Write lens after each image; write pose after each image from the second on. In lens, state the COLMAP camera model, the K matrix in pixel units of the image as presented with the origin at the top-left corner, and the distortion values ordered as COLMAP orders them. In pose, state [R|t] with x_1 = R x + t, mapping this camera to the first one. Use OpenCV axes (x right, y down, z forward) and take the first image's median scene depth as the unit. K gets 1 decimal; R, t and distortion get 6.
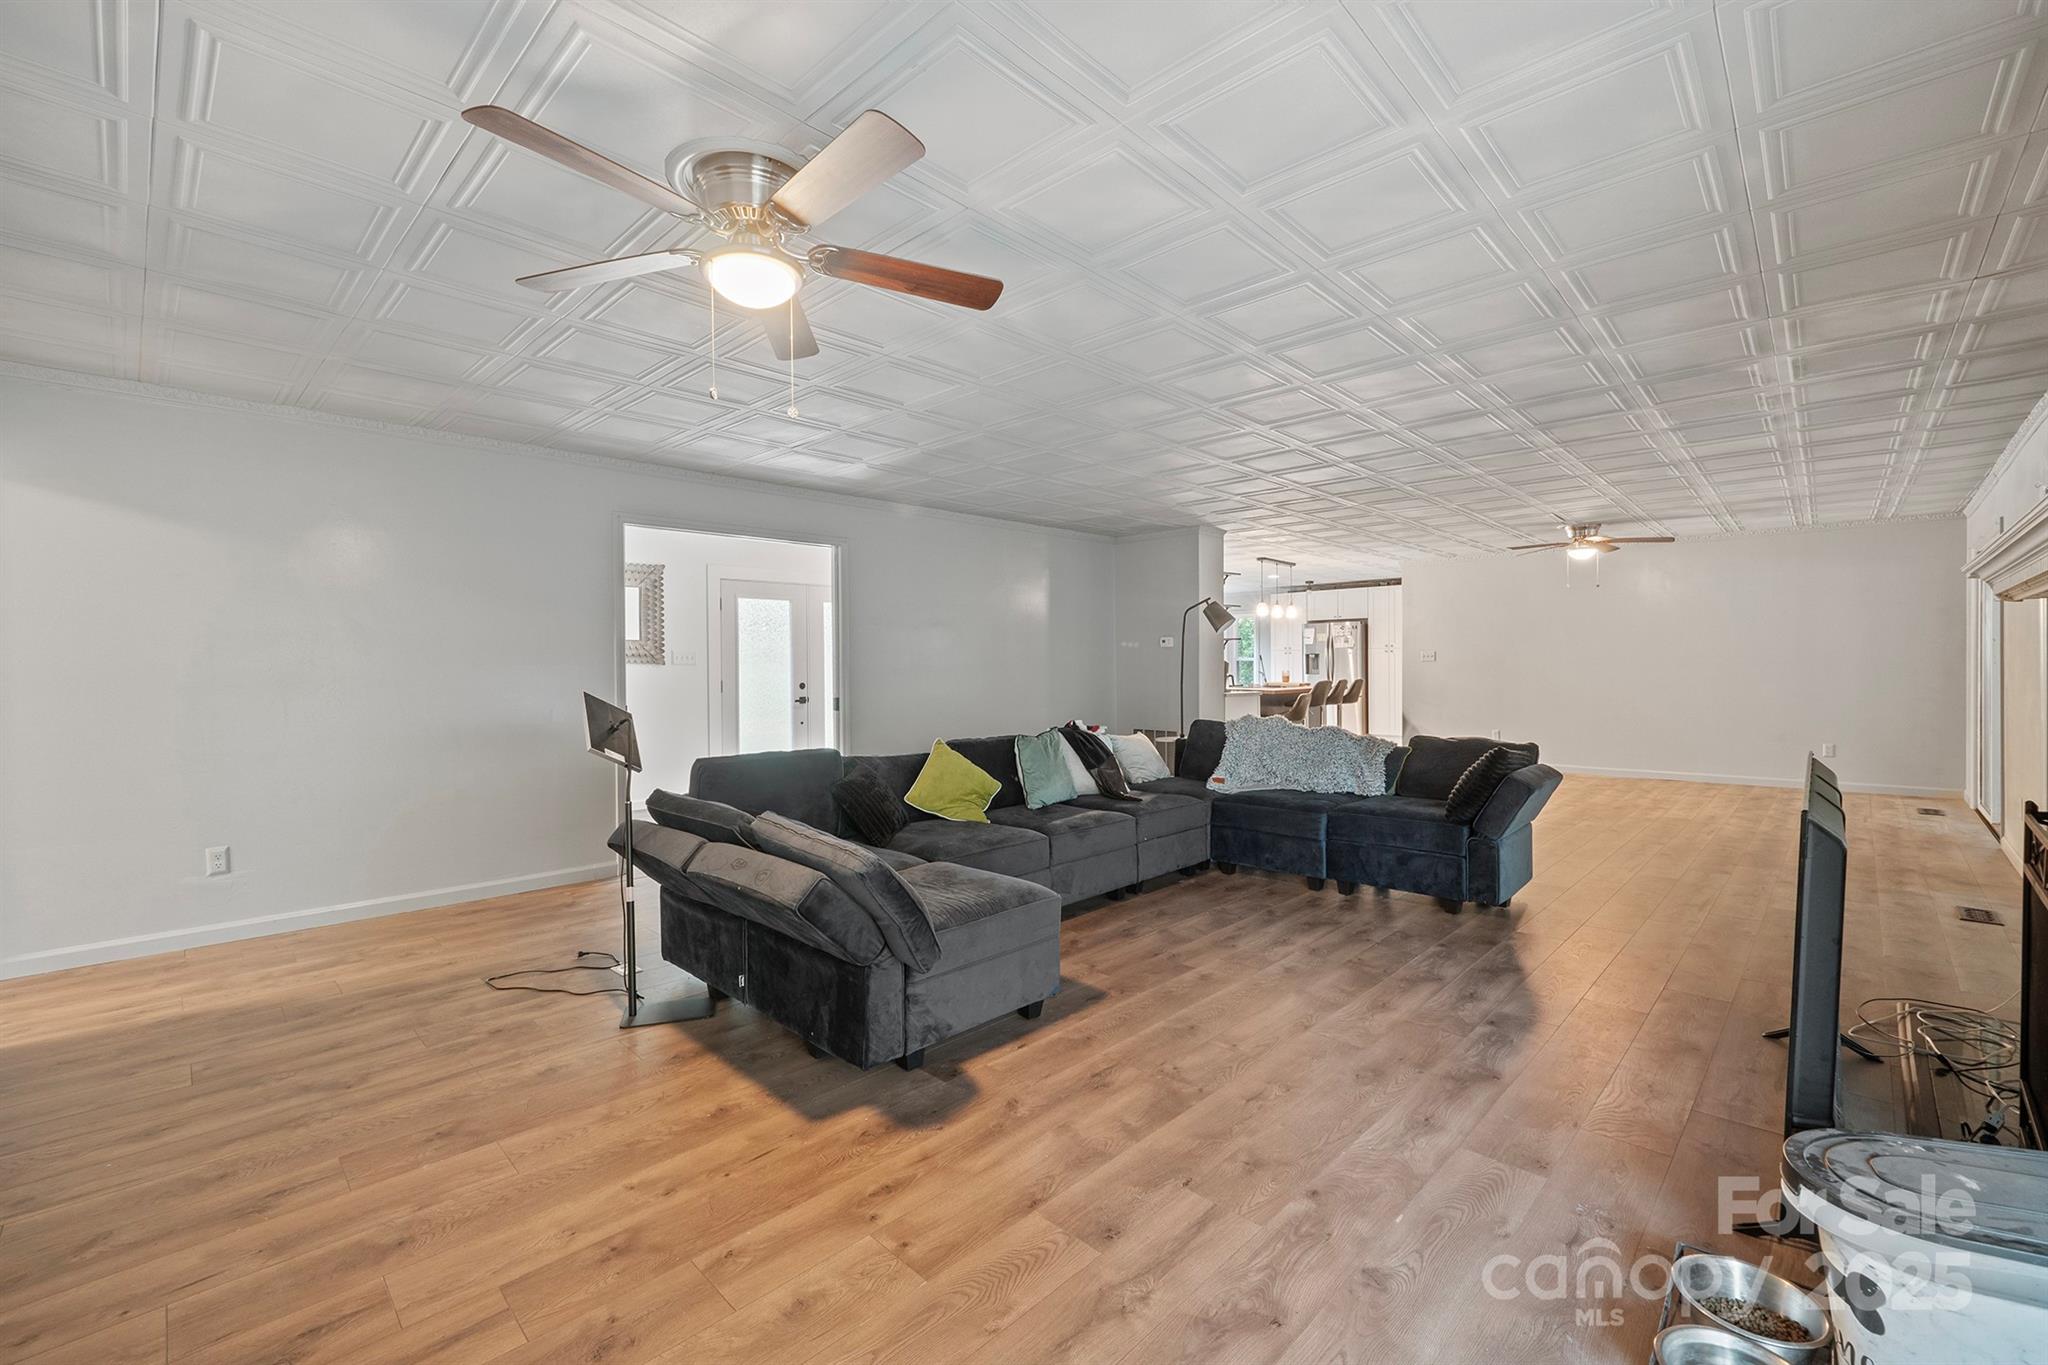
lens RADIAL K [[855.5, 0, 1025.0], [0, 855.5, 672.9], [0, 0, 1]] dist [-0.000740, 0.000017]
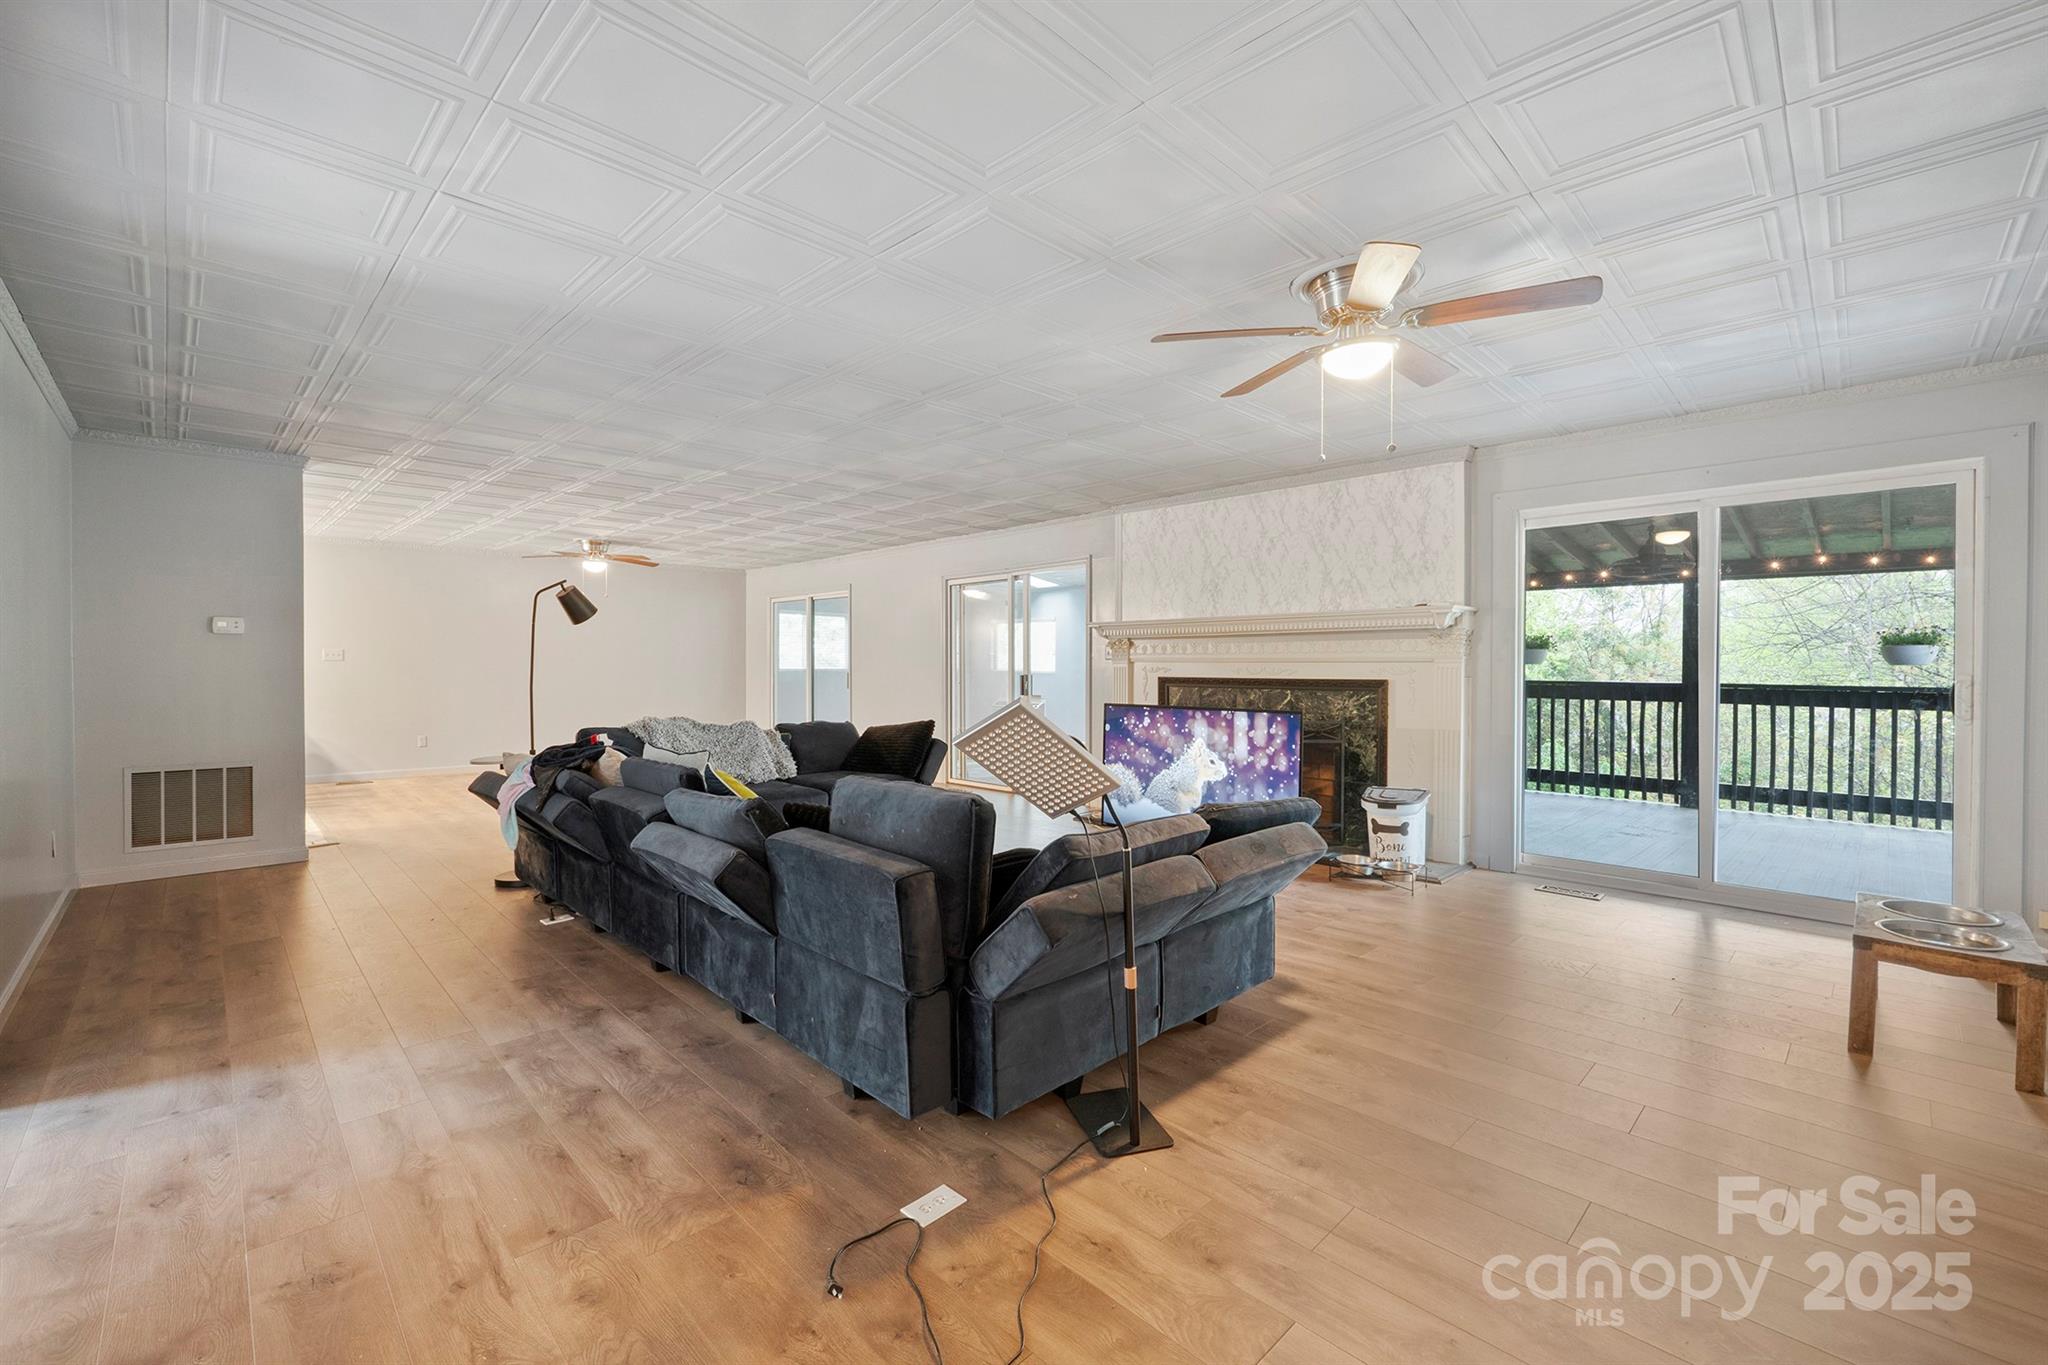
lens RADIAL K [[835.3, 0, 1020.2], [0, 835.3, 667.2], [0, 0, 1]] dist [0.000754, 0.000075]
pose [[0.030508, 0.001345, 0.999534, -1.348602], [0.006029, 0.999981, -0.001529, -0.001604], [-0.999516, 0.006073, 0.030500, 1.238825]]
